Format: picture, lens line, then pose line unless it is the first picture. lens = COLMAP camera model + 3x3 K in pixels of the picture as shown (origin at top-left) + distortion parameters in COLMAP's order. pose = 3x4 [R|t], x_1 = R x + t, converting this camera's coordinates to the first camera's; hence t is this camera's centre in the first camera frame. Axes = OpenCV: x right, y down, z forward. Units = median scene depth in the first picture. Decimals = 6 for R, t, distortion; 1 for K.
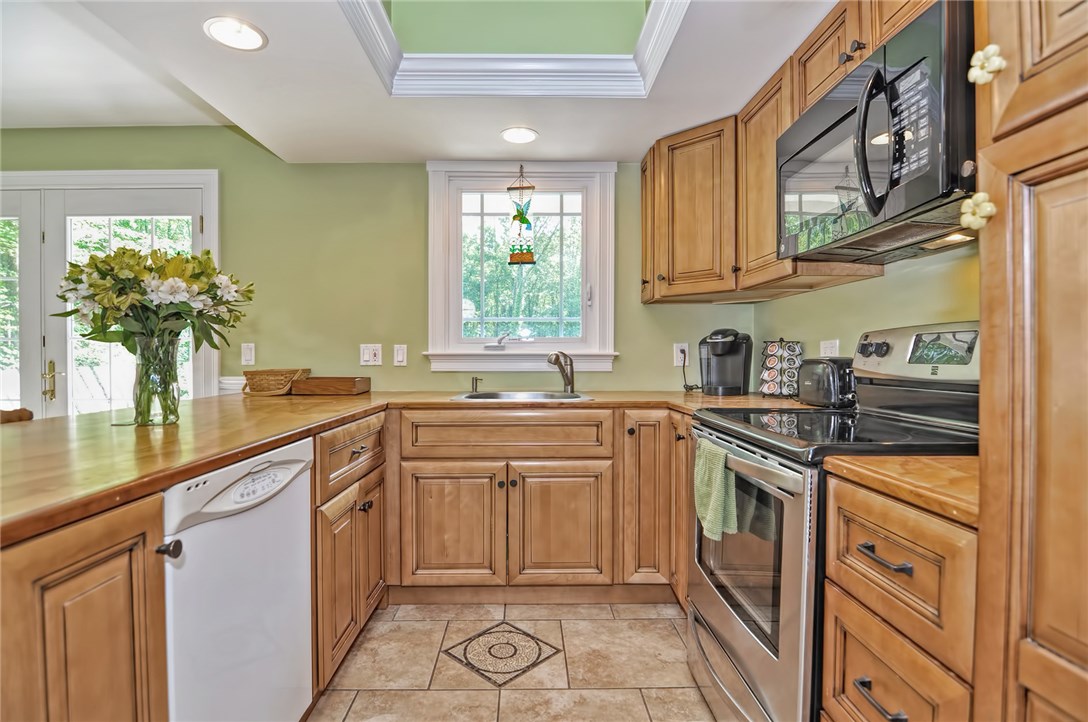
lens RADIAL K [[524.3, 0, 544.0], [0, 524.3, 361.0], [0, 0, 1]] dist [0.002584, -0.023215]
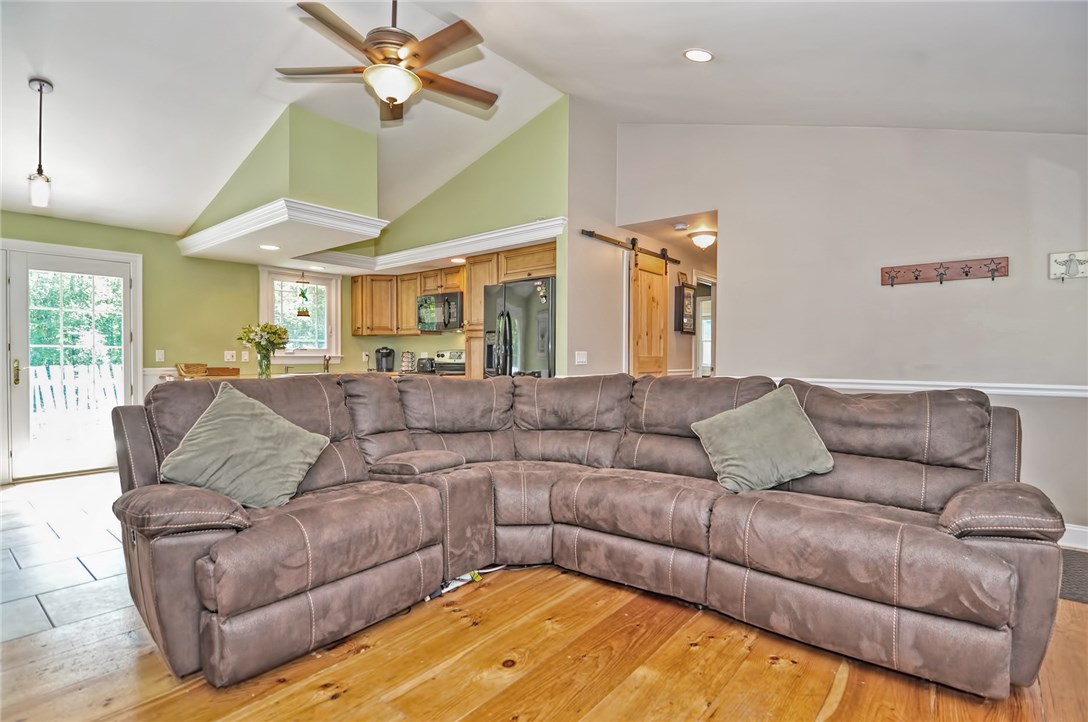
lens RADIAL K [[522.9, 0, 526.3], [0, 522.9, 361.1], [0, 0, 1]] dist [0.000266, -0.023858]
pose [[0.659384, -0.004592, 0.751792, -1.123806], [0.004500, 0.999988, 0.002161, 0.007784], [-0.751793, 0.001958, 0.659396, -1.225971]]
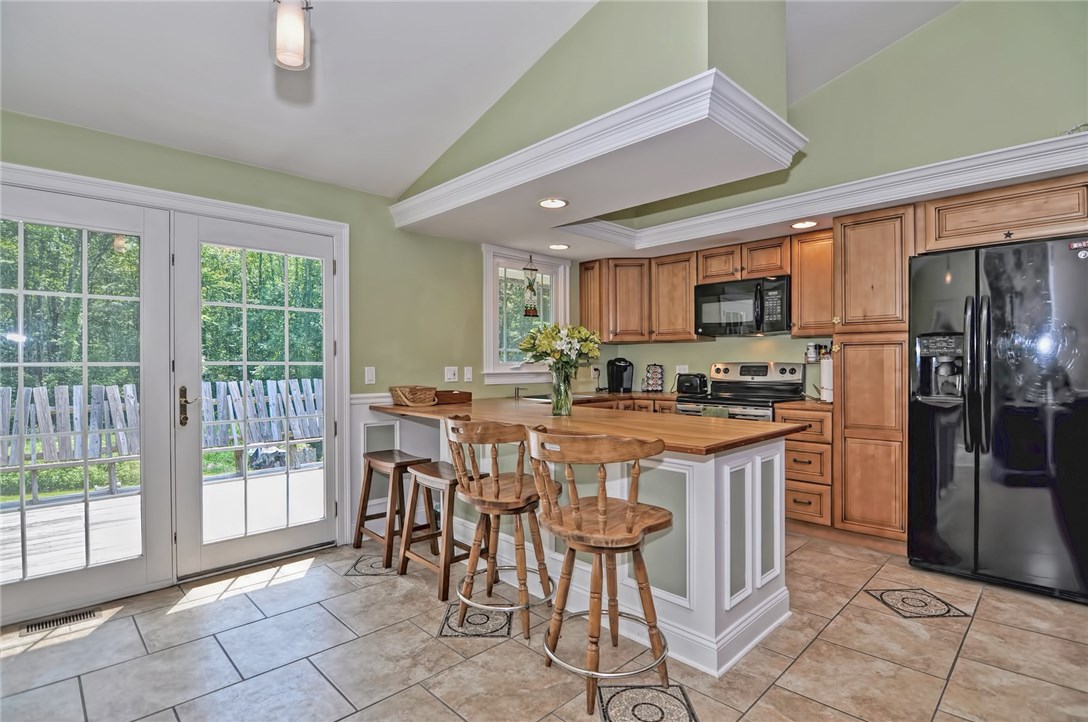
lens RADIAL K [[522.9, 0, 526.3], [0, 522.9, 361.1], [0, 0, 1]] dist [0.000266, -0.023858]
pose [[0.738030, 0.000187, 0.674768, -1.161064], [0.009822, 0.999891, -0.011019, -0.030829], [-0.674696, 0.014760, 0.737948, -0.176030]]
